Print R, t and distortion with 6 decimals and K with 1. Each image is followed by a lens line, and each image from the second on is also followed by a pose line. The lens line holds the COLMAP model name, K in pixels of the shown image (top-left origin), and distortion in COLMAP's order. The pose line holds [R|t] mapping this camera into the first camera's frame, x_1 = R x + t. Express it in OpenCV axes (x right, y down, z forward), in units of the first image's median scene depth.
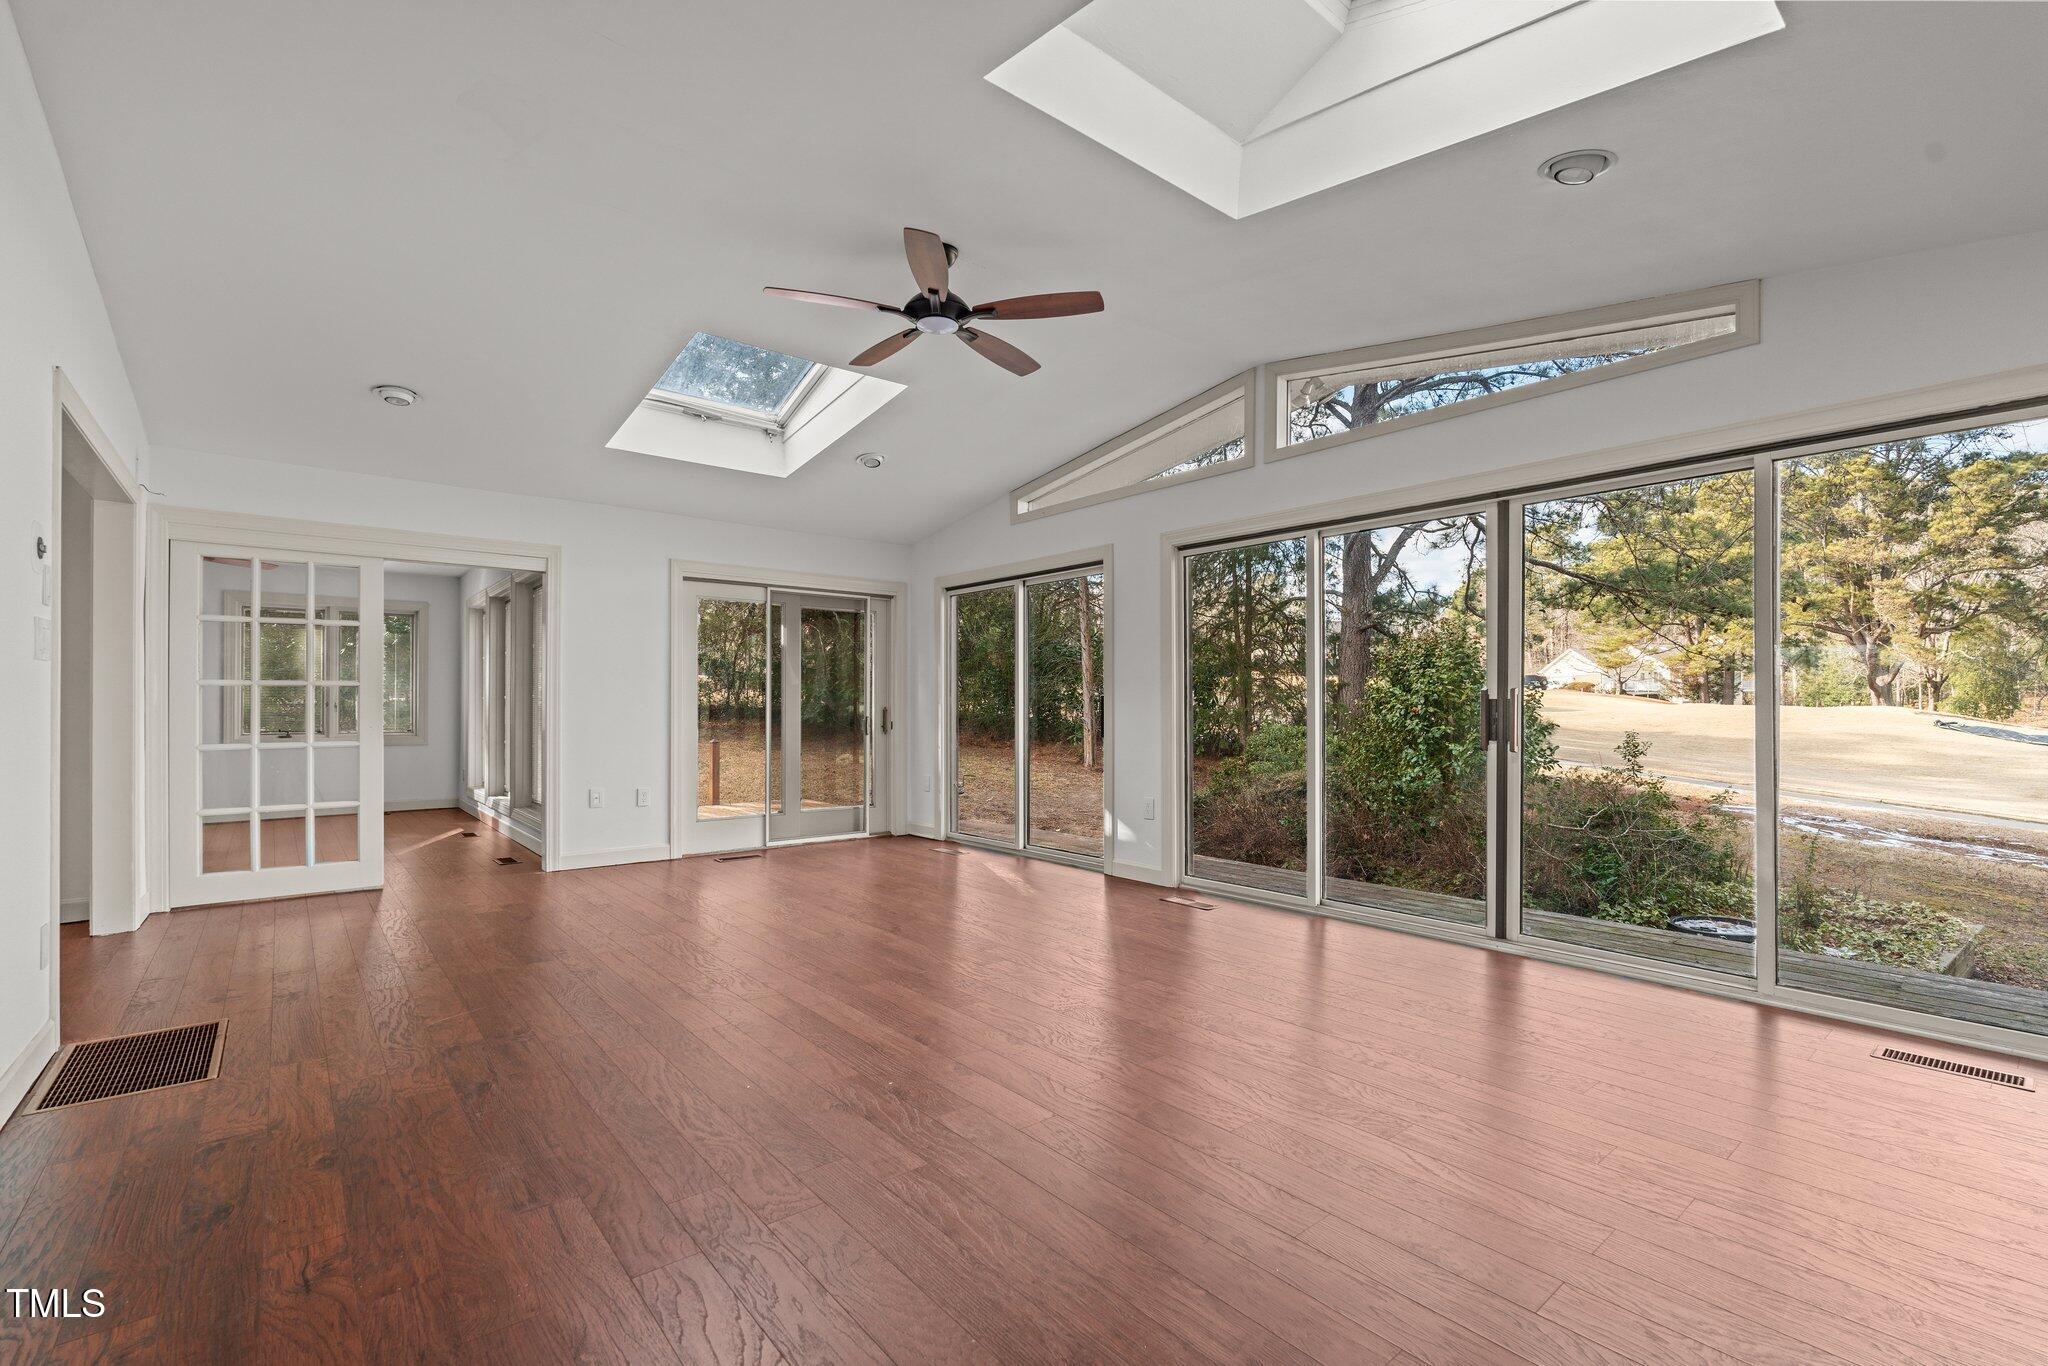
lens RADIAL K [[918.2, 0, 1032.9], [0, 918.2, 700.1], [0, 0, 1]] dist [-0.013114, 0.002036]
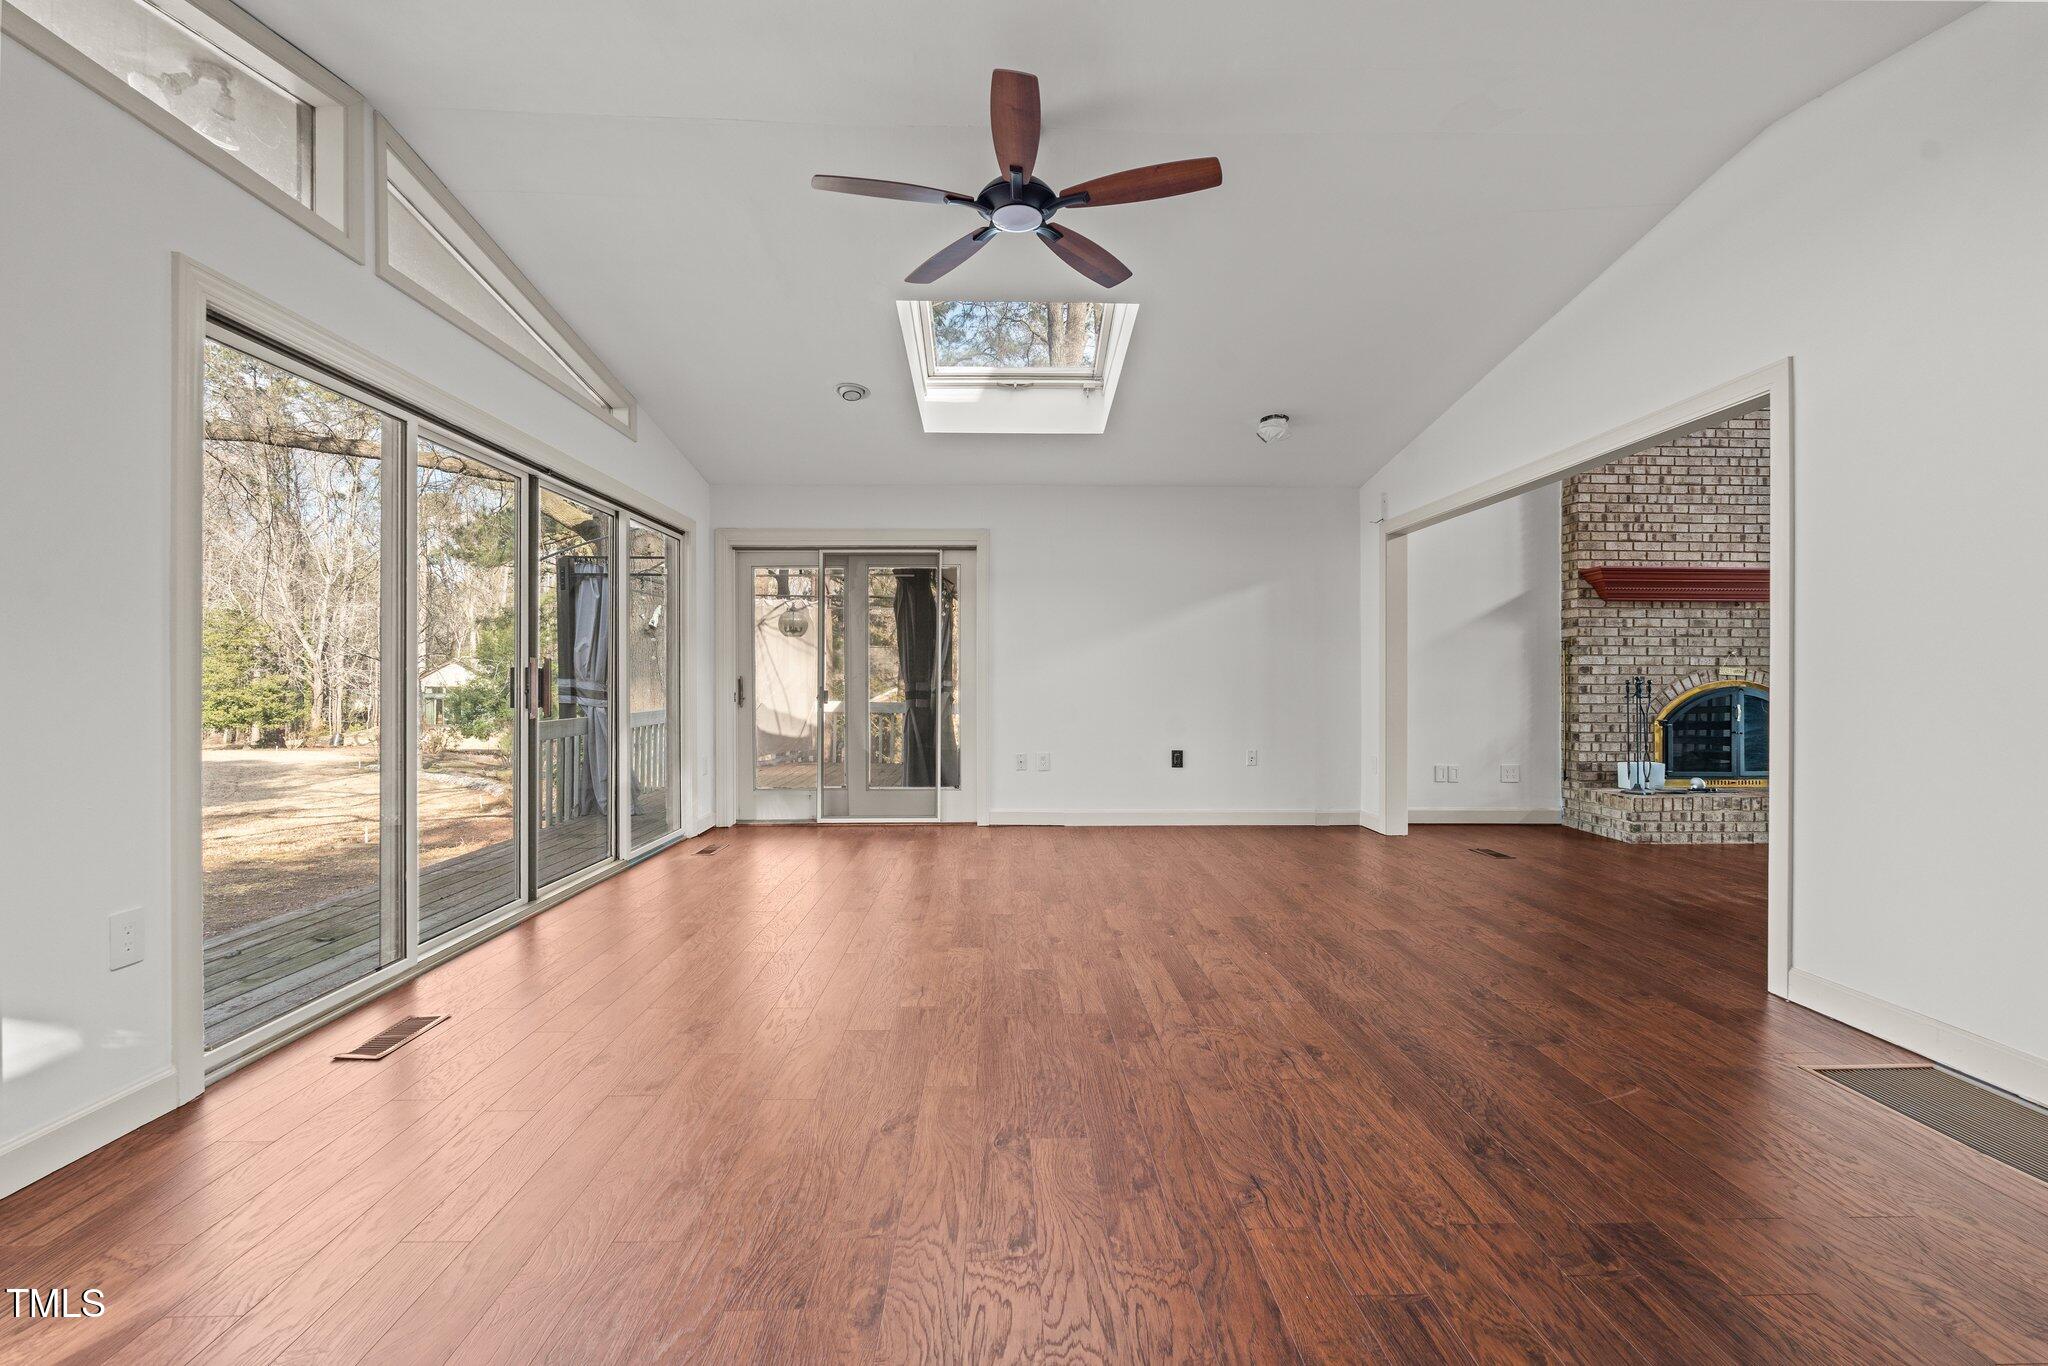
lens RADIAL K [[918.2, 0, 1031.4], [0, 918.2, 668.7], [0, 0, 1]] dist [-0.013114, 0.002036]
pose [[-0.799338, 0.005011, 0.600860, -0.378958], [-0.004057, 0.999897, -0.013736, 0.008543], [-0.600868, -0.013418, -0.799236, 1.020548]]
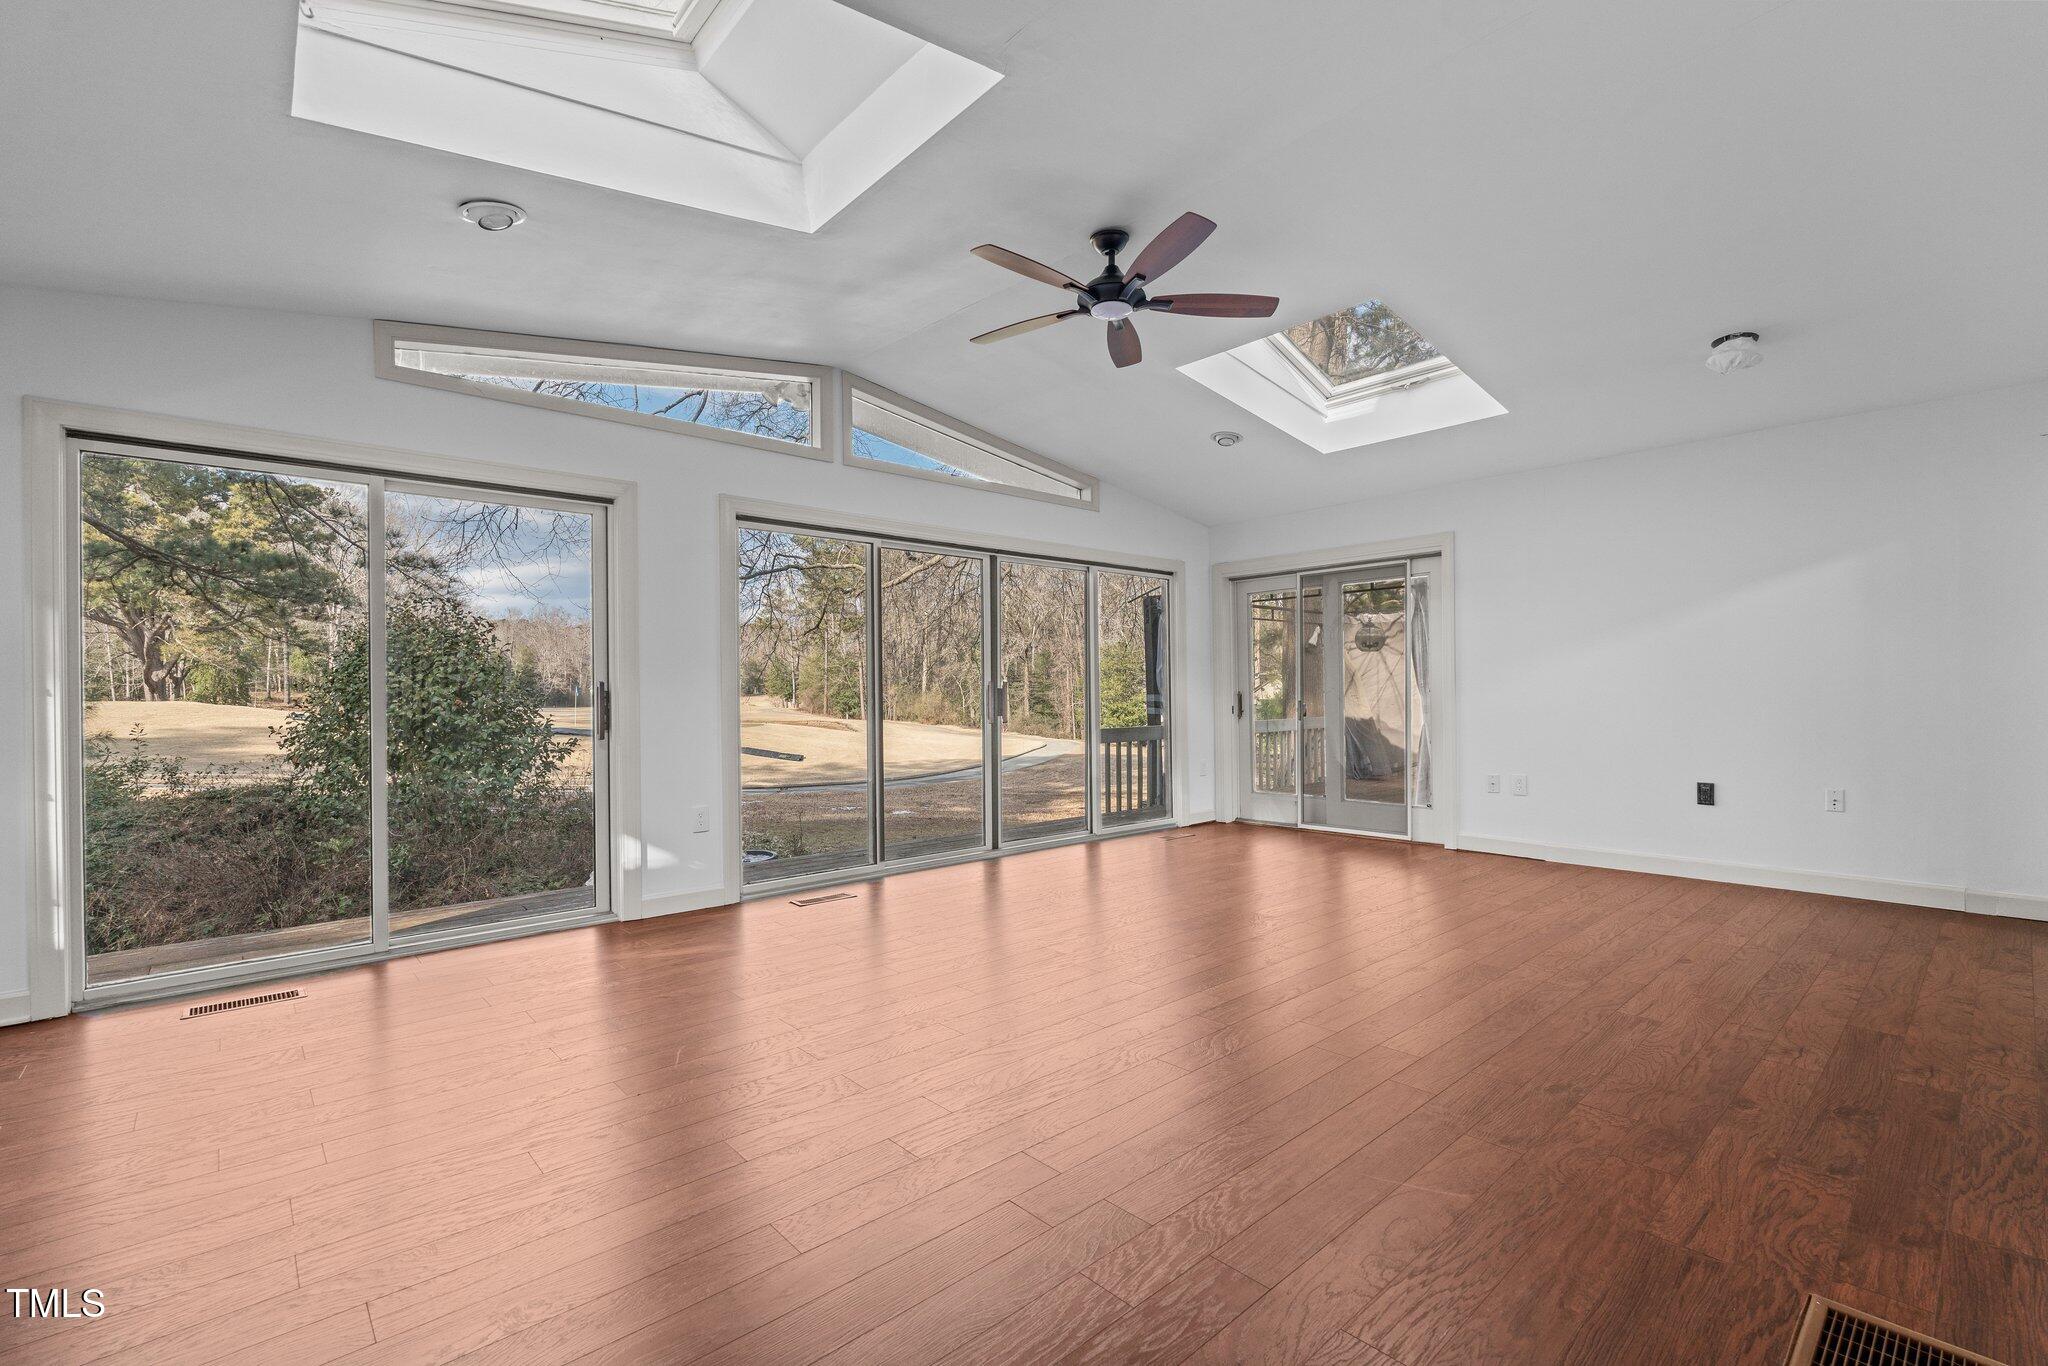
lens RADIAL K [[918.2, 0, 1020.7], [0, 918.2, 691.5], [0, 0, 1]] dist [-0.013114, 0.002036]
pose [[-0.051512, 0.001916, 0.998671, -0.674482], [0.003296, 0.999993, -0.001748, 0.004862], [-0.998667, 0.003202, -0.051517, 0.710712]]
